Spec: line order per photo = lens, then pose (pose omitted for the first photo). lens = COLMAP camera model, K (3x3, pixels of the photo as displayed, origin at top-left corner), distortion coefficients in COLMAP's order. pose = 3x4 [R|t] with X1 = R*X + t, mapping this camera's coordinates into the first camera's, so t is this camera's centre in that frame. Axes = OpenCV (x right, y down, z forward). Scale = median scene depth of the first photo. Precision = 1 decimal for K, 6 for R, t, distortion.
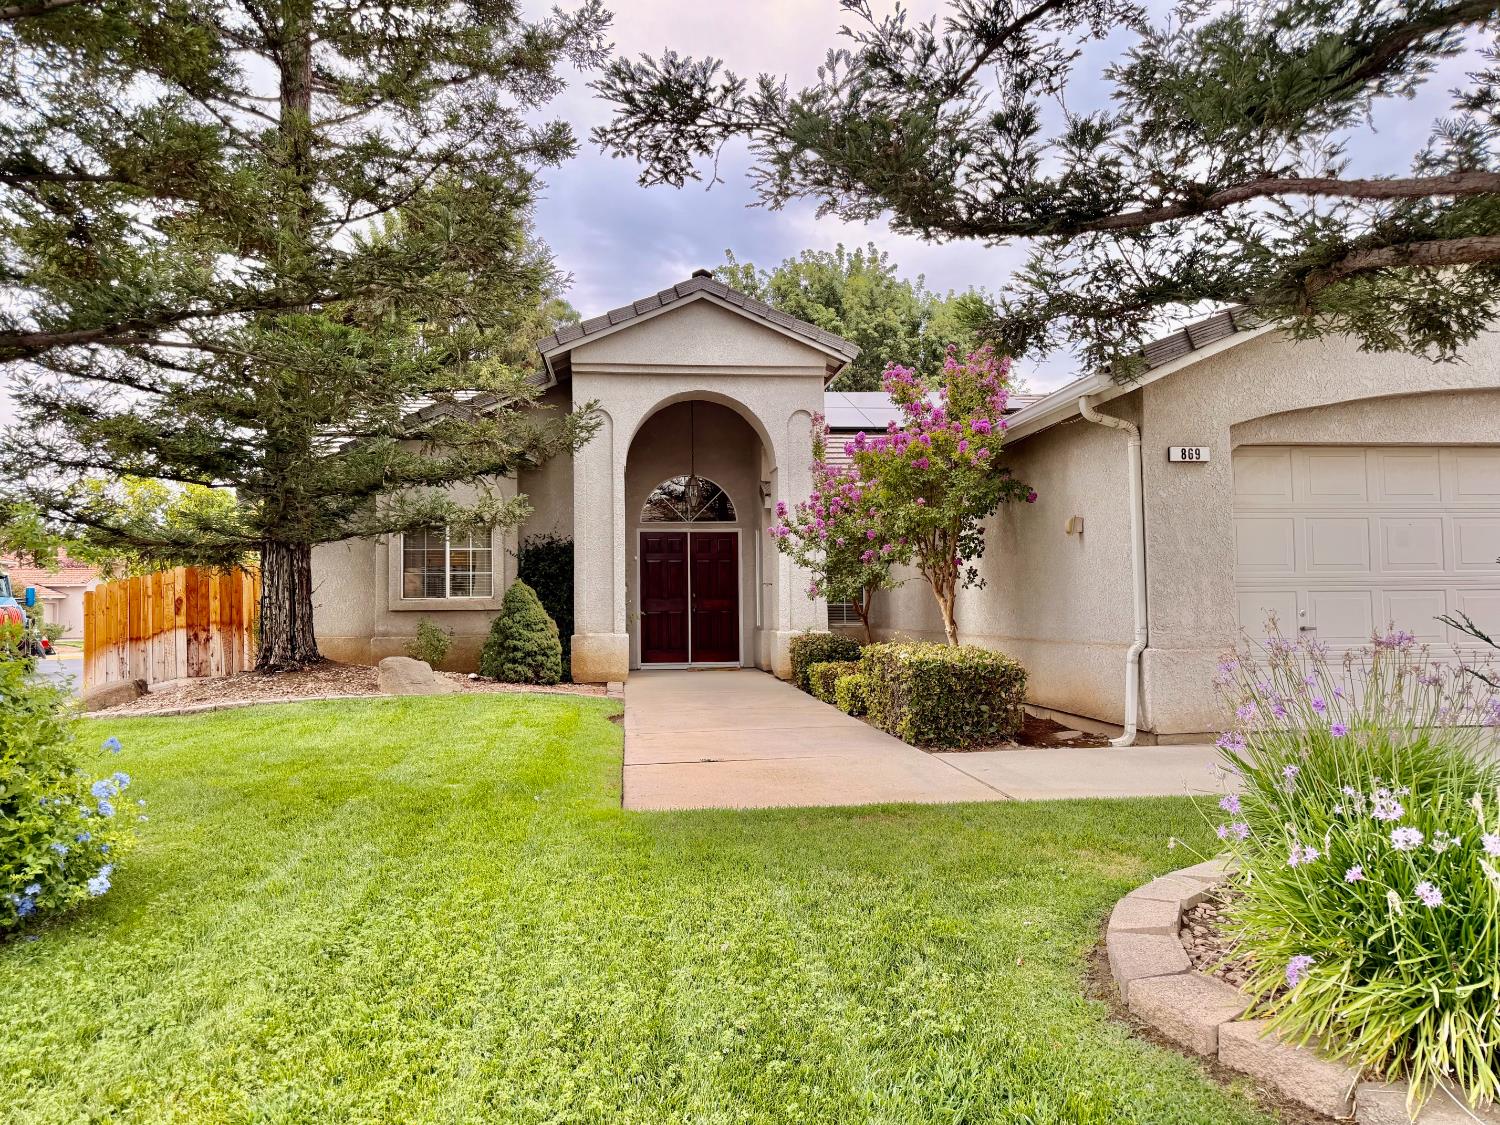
lens RADIAL K [[1046.4, 0, 755.6], [0, 1046.4, 565.8], [0, 0, 1]] dist [0.034290, -0.007472]
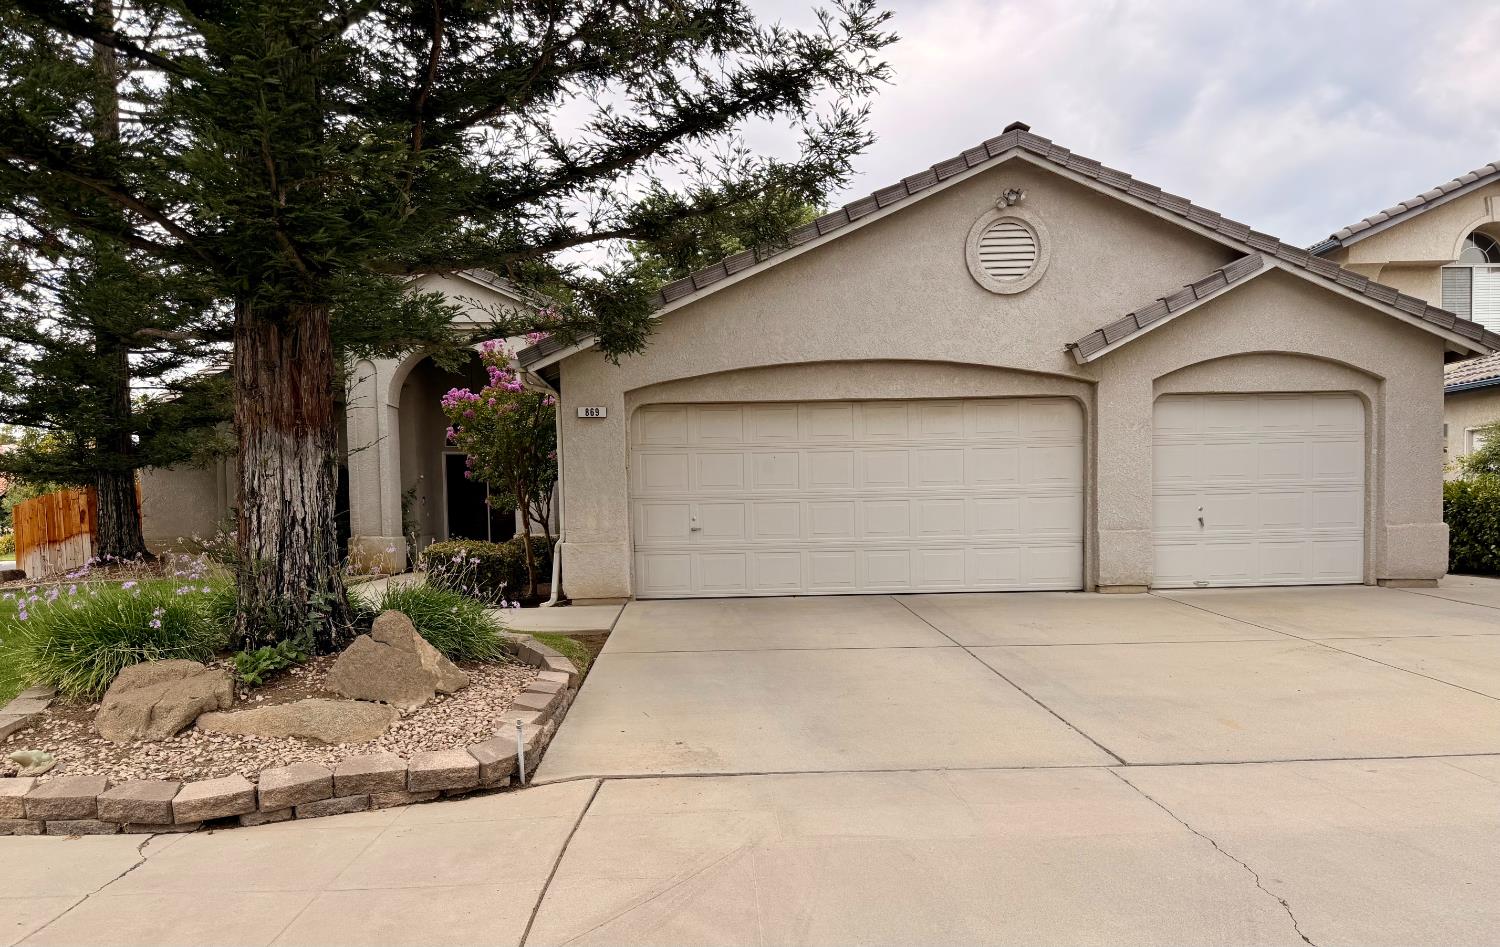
lens RADIAL K [[1048.4, 0, 759.9], [0, 1048.4, 574.4], [0, 0, 1]] dist [0.053623, -0.011402]
pose [[0.996630, -0.001491, -0.082011, 0.704493], [0.009505, 0.995199, 0.097412, -0.018875], [0.081472, -0.097863, 0.991859, -0.433111]]
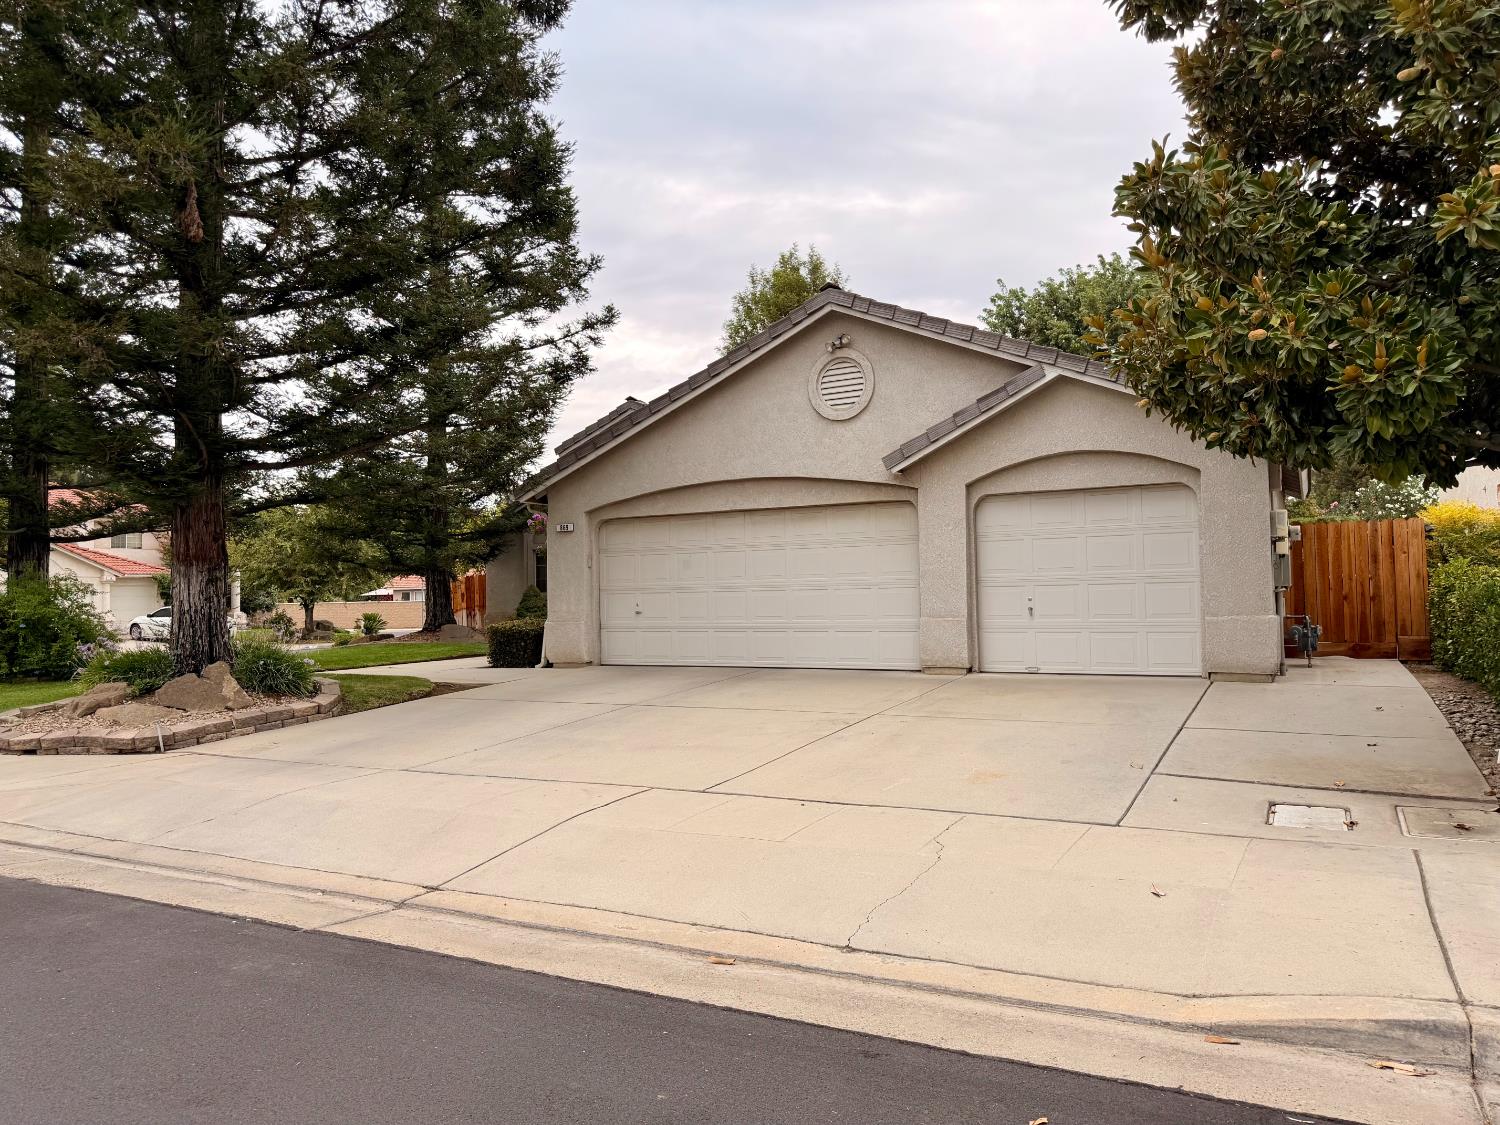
lens RADIAL K [[1046.4, 0, 746.9], [0, 1046.4, 557.9], [0, 0, 1]] dist [0.034290, -0.007472]
pose [[0.816699, -0.024191, -0.576556, 1.727233], [0.031082, 0.999515, 0.002091, -0.037241], [0.576226, -0.019629, 0.817055, -0.433634]]
